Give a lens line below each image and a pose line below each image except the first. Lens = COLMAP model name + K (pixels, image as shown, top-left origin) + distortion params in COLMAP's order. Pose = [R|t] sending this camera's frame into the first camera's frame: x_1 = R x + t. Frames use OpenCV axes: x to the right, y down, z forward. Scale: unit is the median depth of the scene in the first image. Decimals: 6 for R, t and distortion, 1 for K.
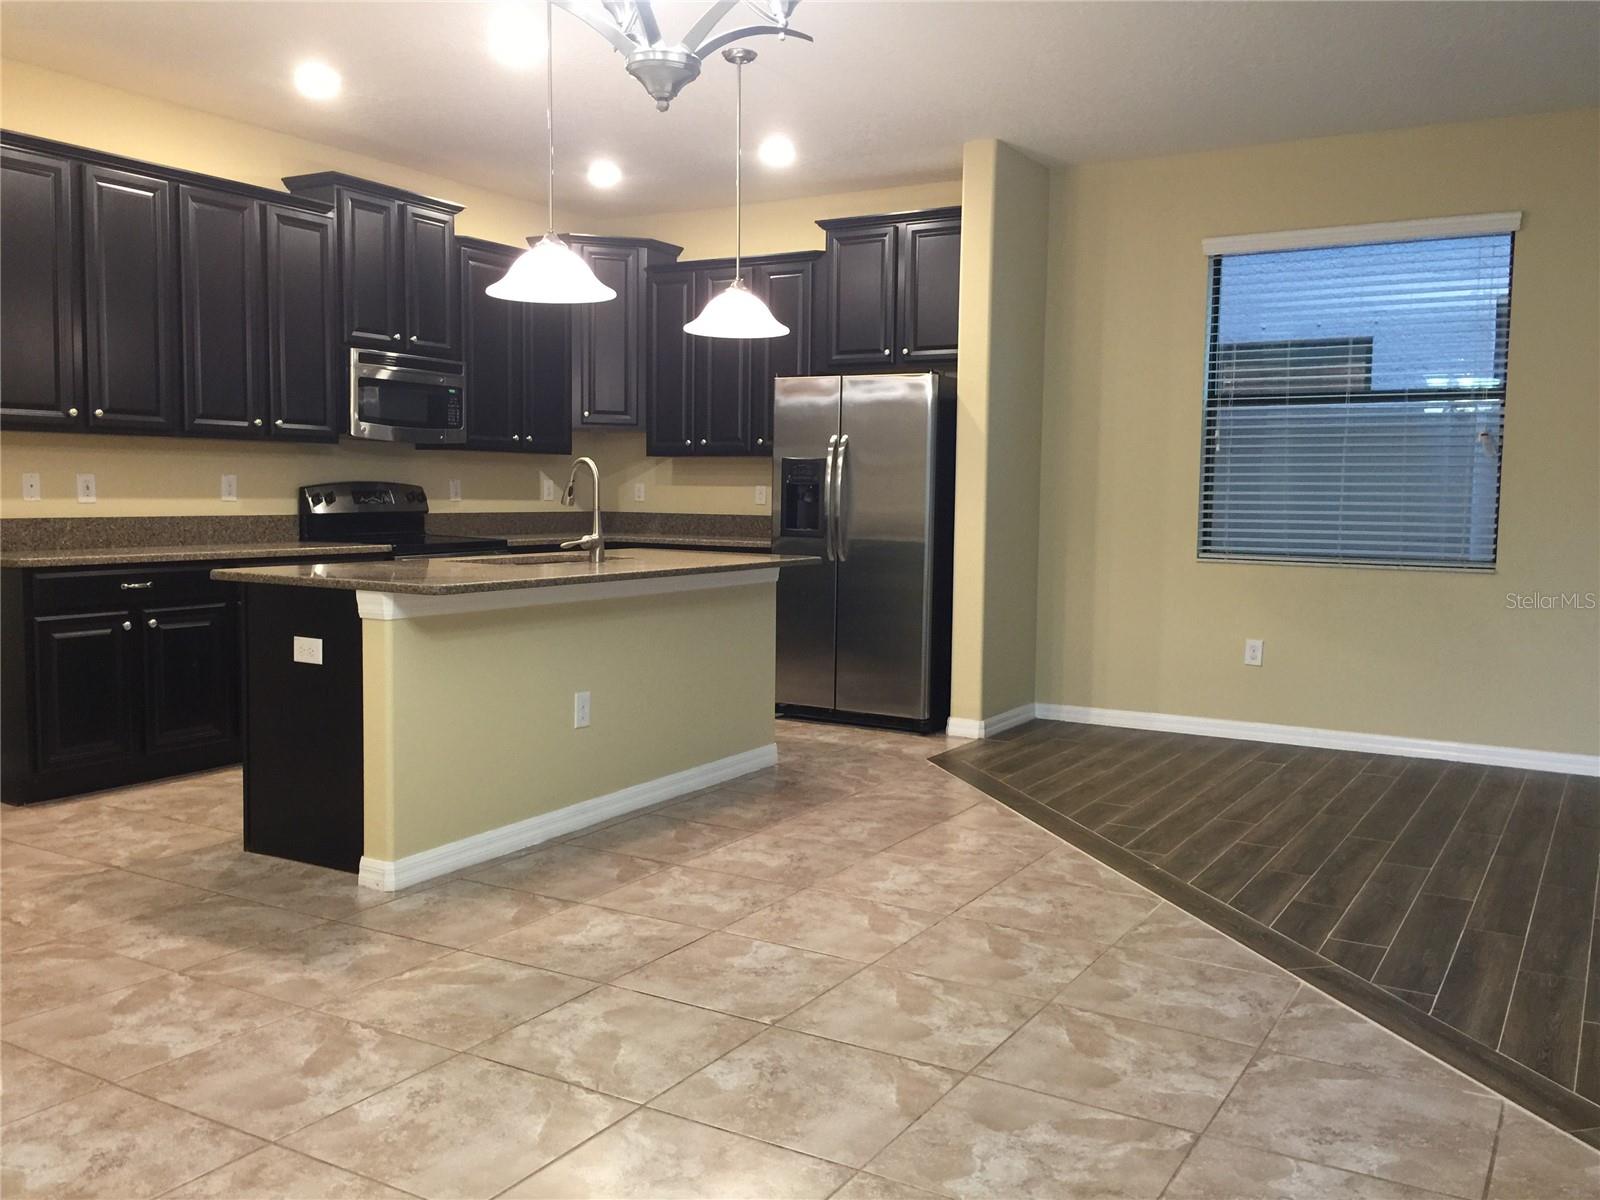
lens RADIAL K [[1367.3, 0, 798.3], [0, 1367.3, 599.2], [0, 0, 1]] dist [0.056610, -0.006558]
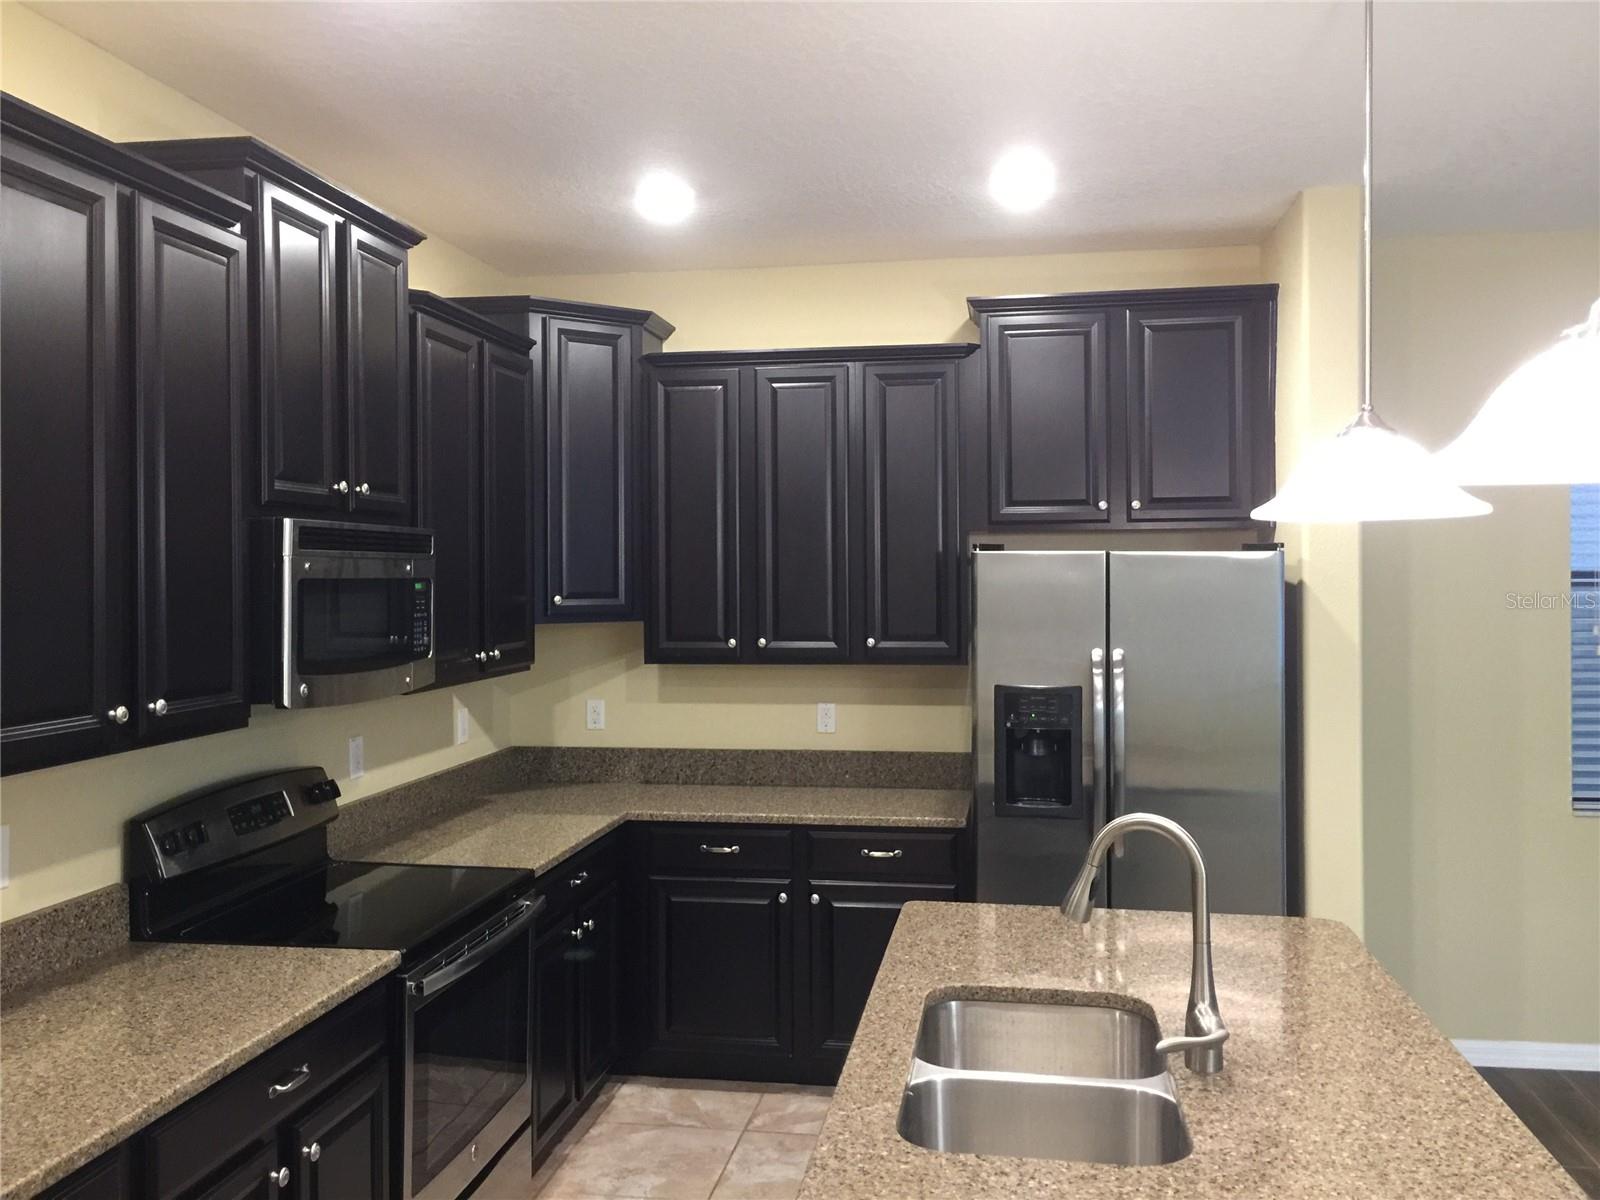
lens RADIAL K [[1367.3, 0, 801.9], [0, 1367.3, 595.9], [0, 0, 1]] dist [0.056610, -0.006558]
pose [[0.928798, -0.026326, 0.369650, -0.306226], [0.048459, 0.997537, -0.050716, -0.114232], [-0.367404, 0.065018, 0.927786, 0.468585]]
